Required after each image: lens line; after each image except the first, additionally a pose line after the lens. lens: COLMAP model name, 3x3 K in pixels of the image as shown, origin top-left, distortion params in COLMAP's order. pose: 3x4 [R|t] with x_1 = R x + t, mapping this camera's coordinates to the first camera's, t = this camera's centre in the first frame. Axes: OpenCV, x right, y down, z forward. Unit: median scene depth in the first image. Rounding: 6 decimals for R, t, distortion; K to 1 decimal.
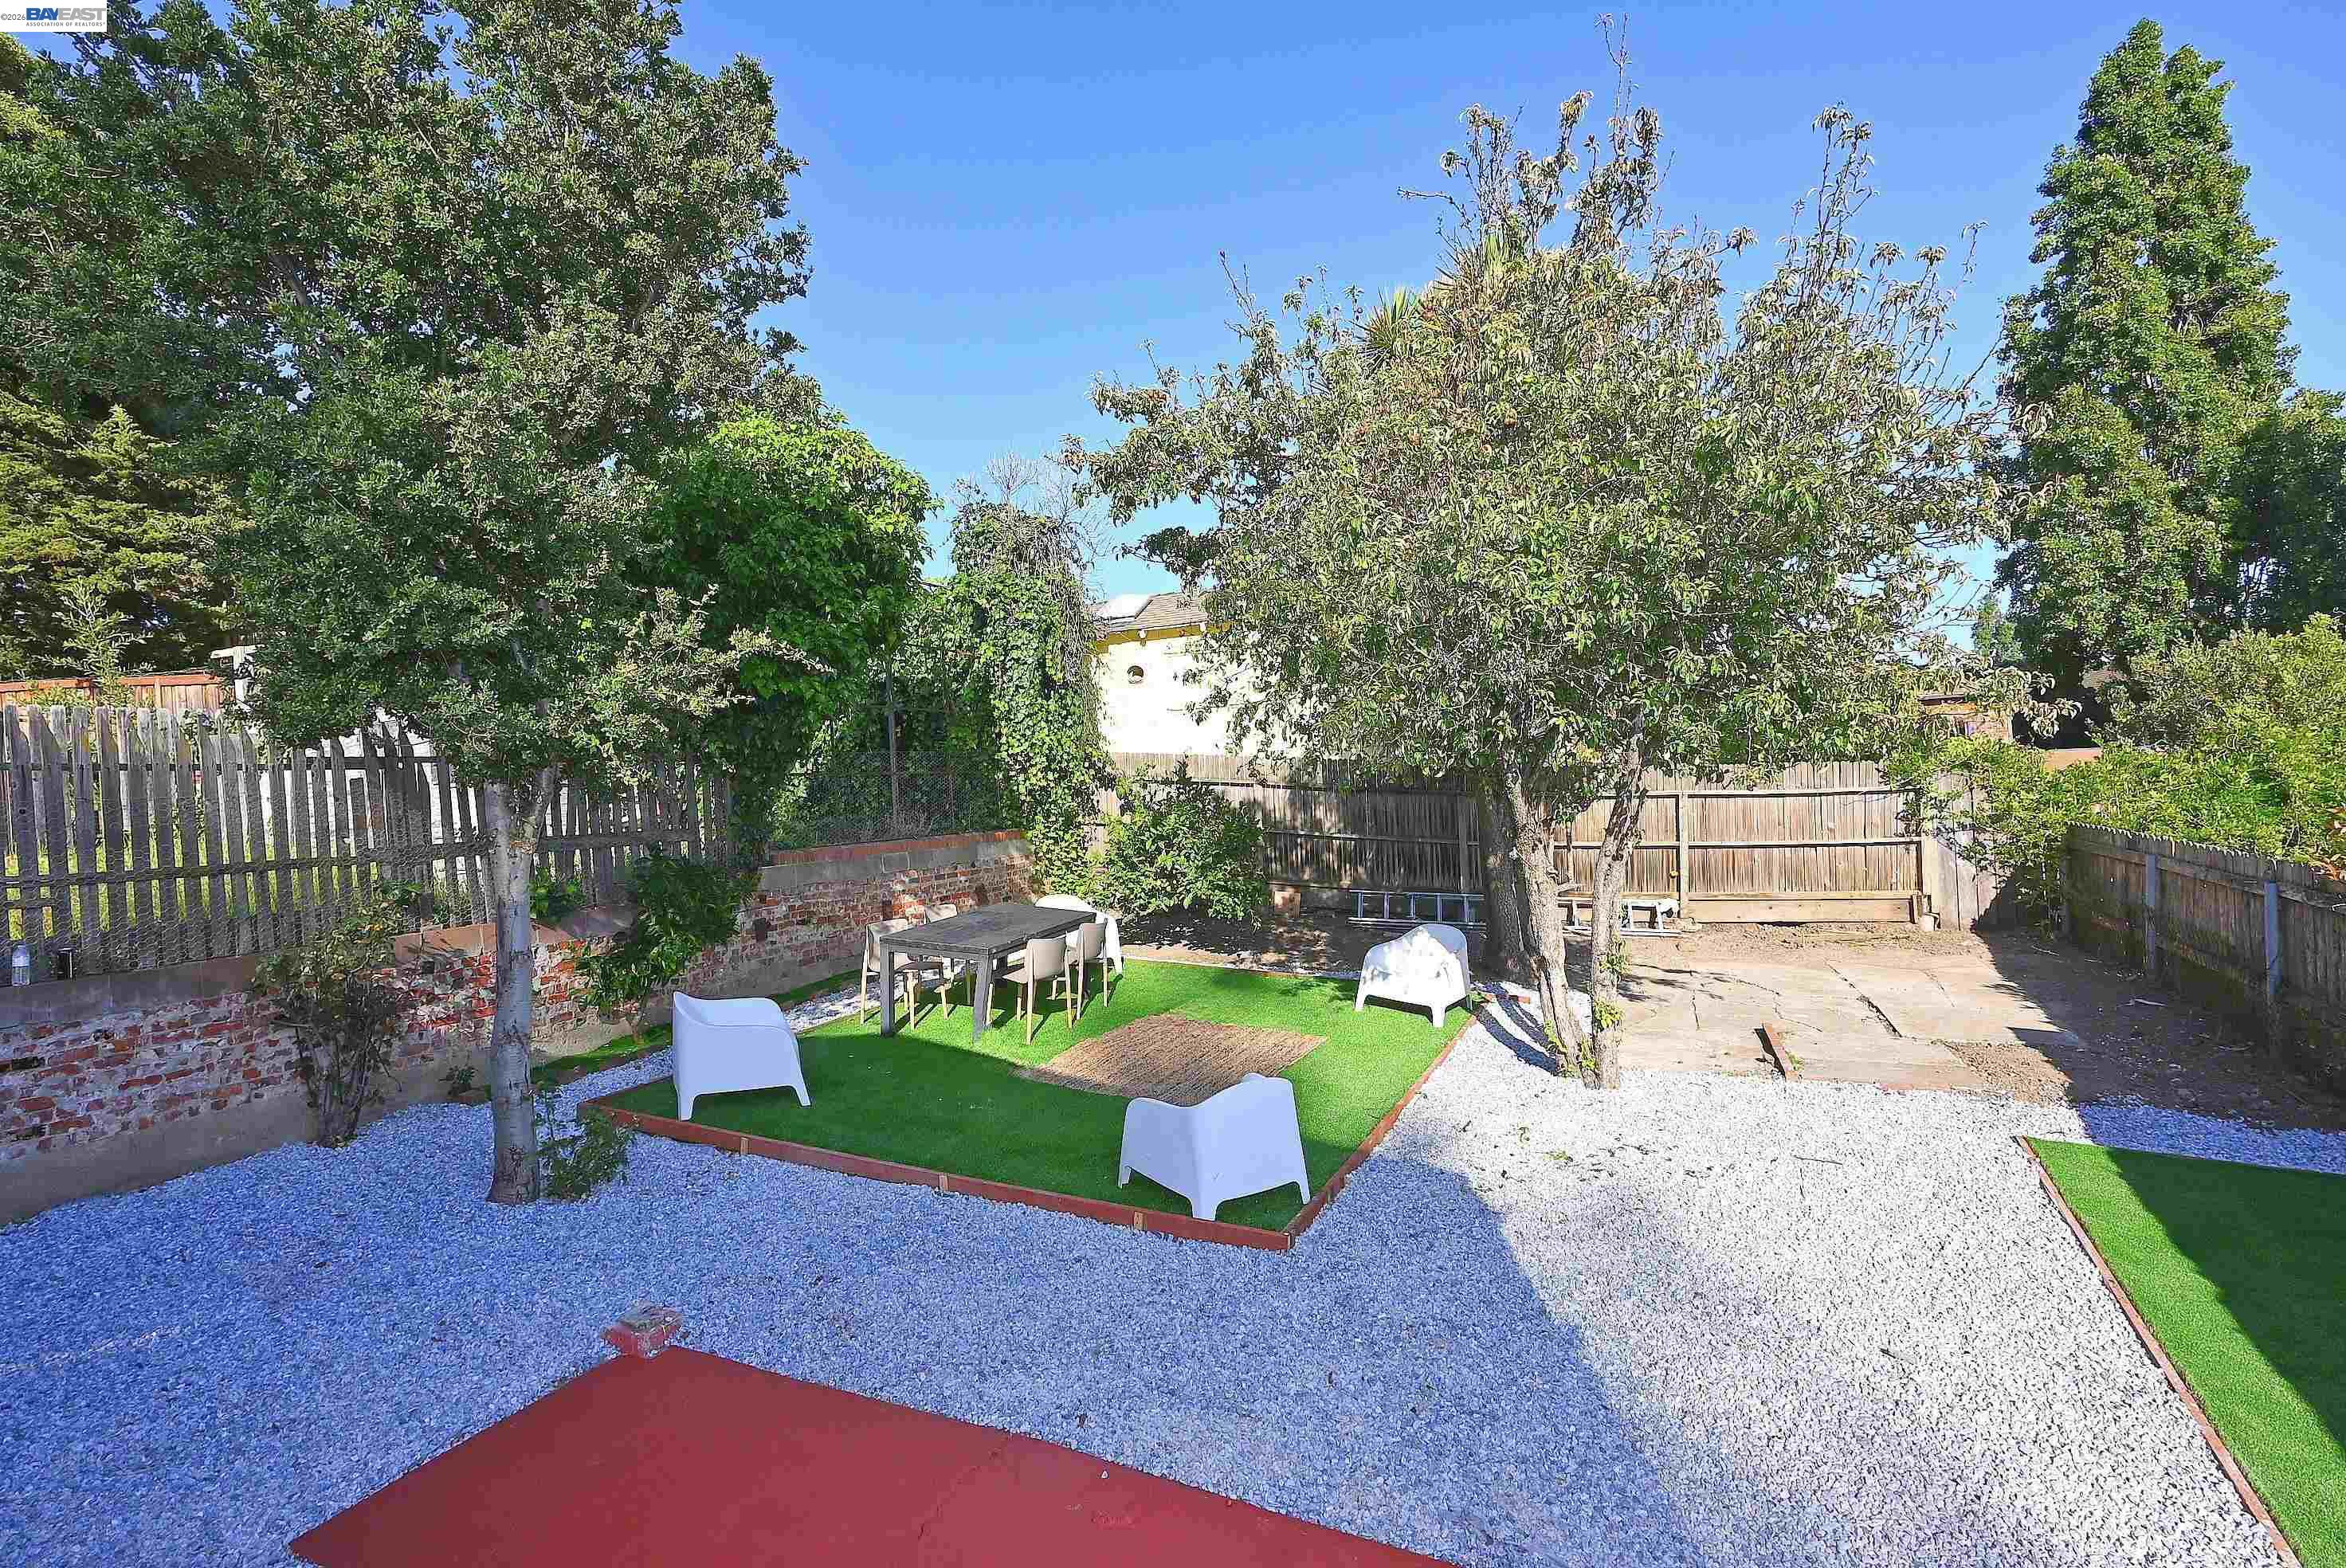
lens RADIAL K [[1158.7, 0, 1169.8], [0, 1158.7, 786.3], [0, 0, 1]] dist [-0.002586, 0.000630]
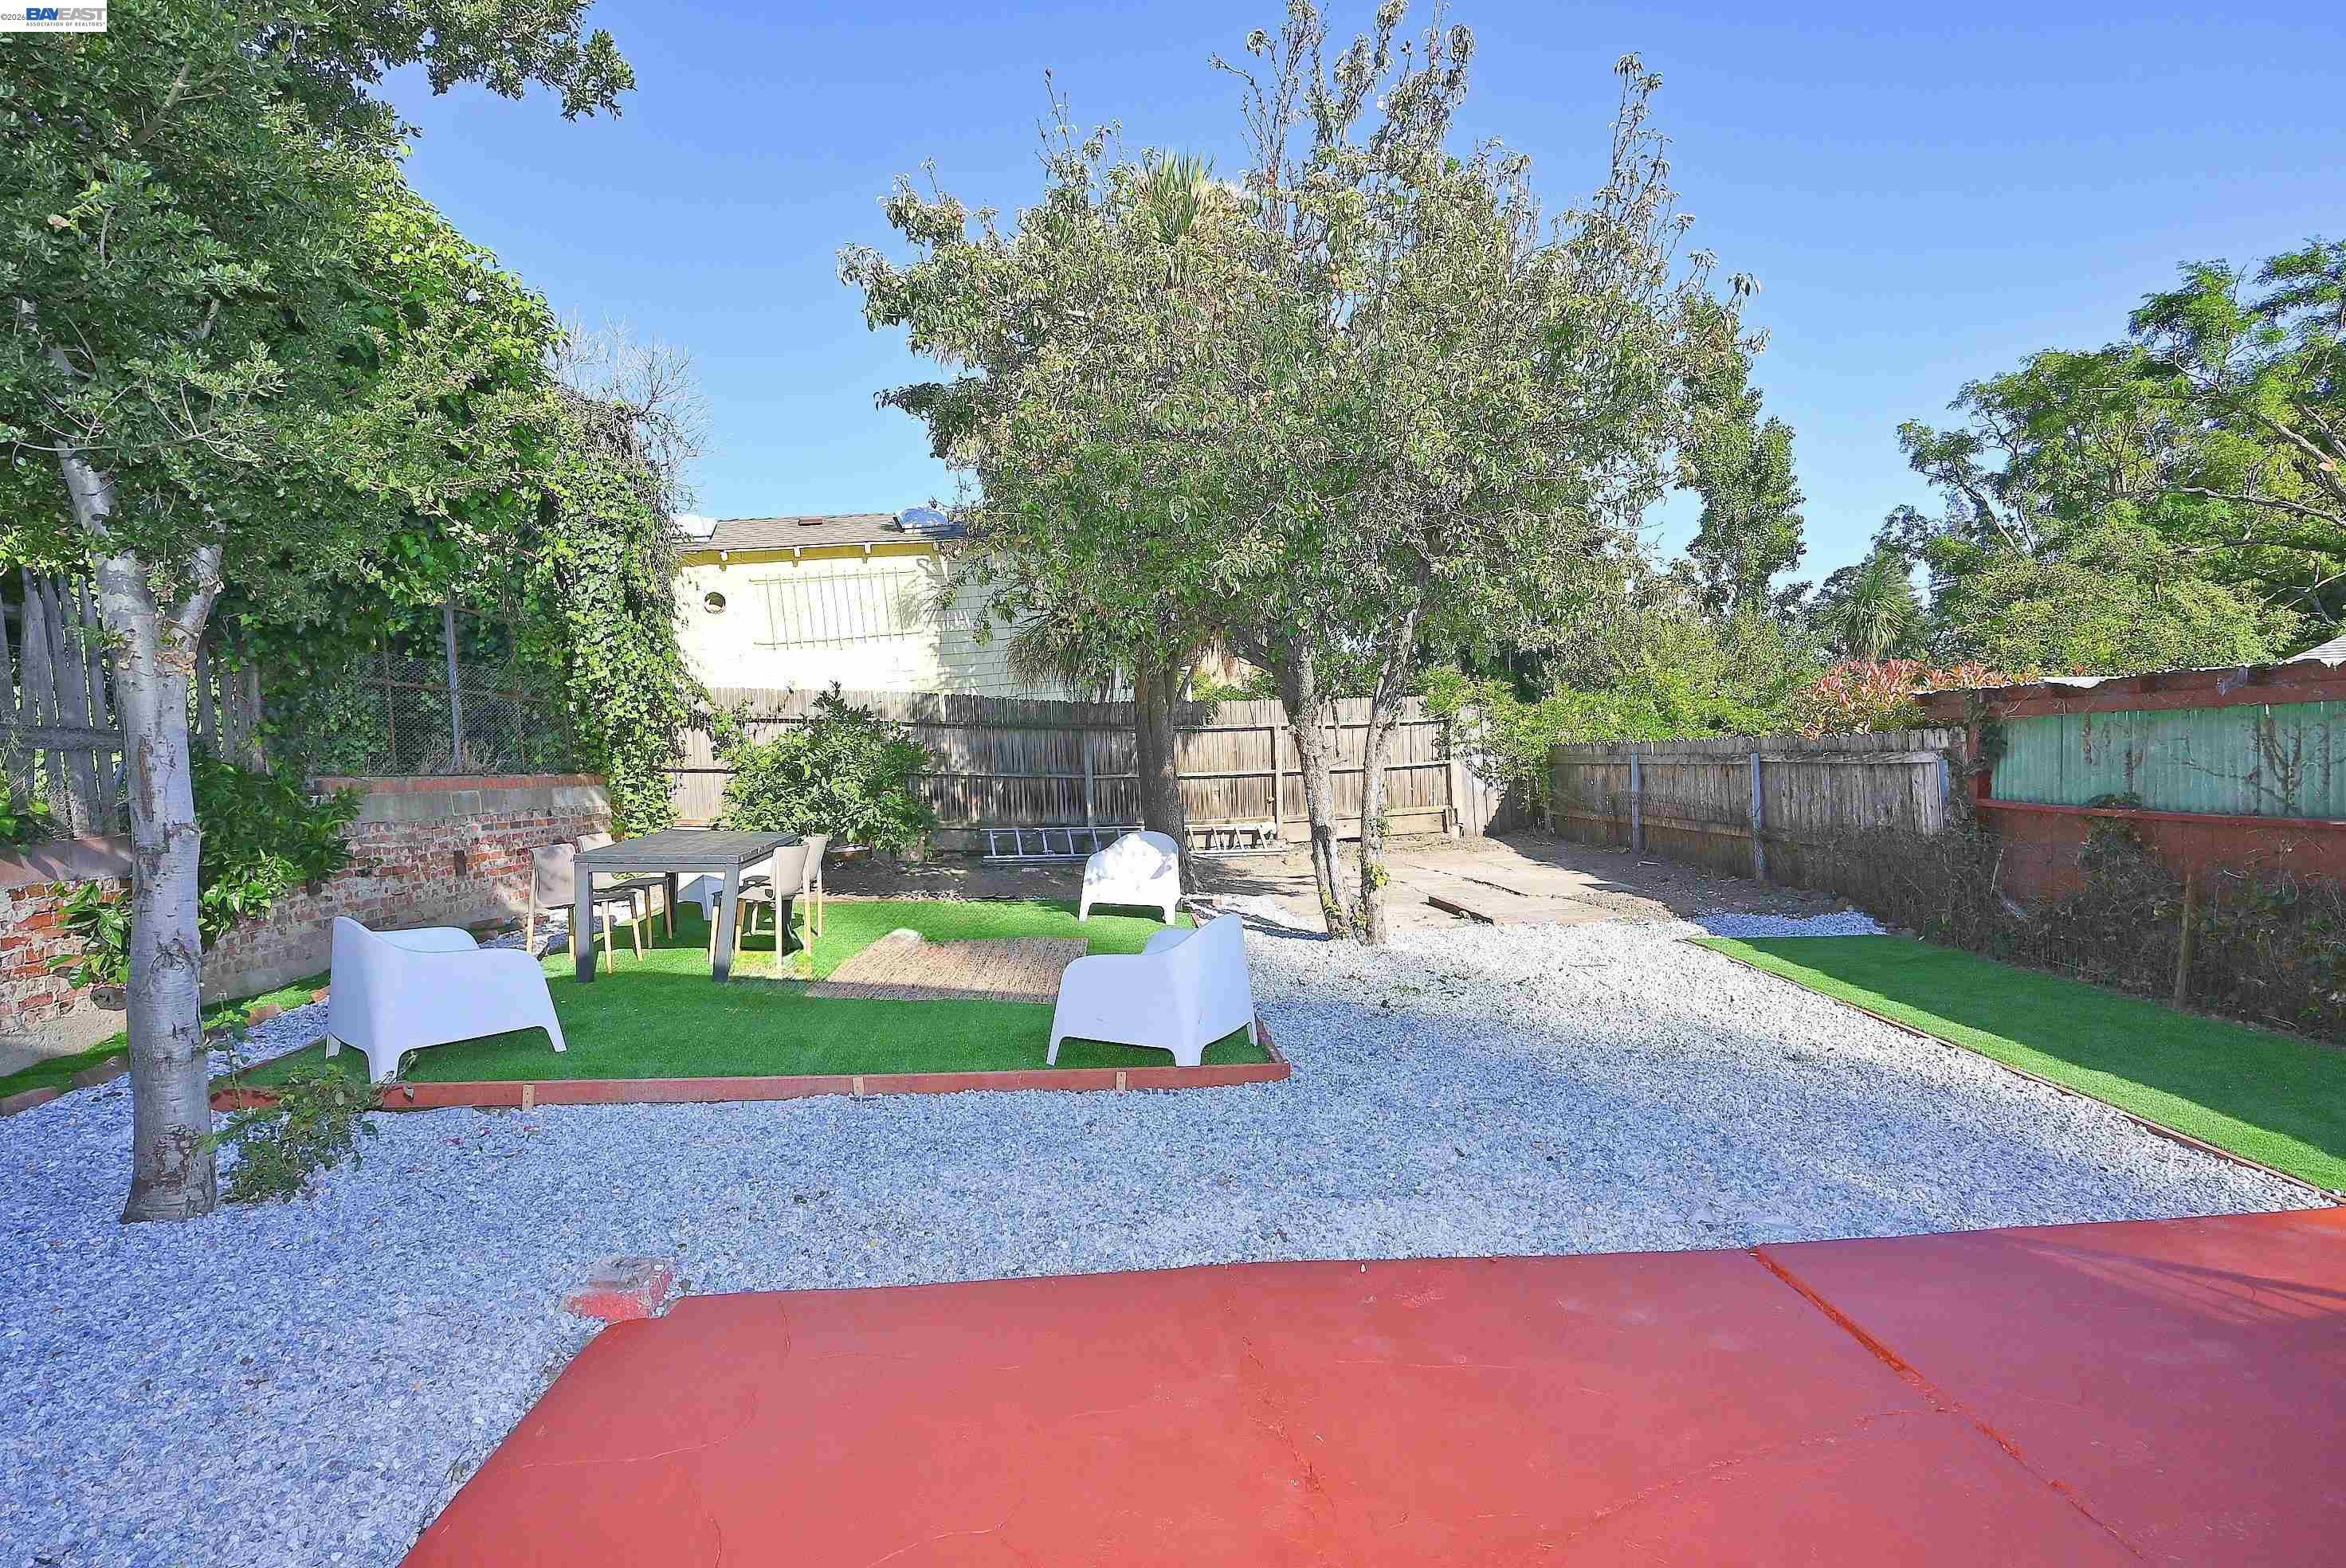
lens RADIAL K [[1158.7, 0, 1169.8], [0, 1158.7, 786.3], [0, 0, 1]] dist [-0.002586, 0.000630]
pose [[0.878439, -0.023382, 0.477282, -0.210828], [0.027237, 0.999628, -0.001159, 0.075111], [-0.477078, 0.014017, 0.878749, 0.095569]]
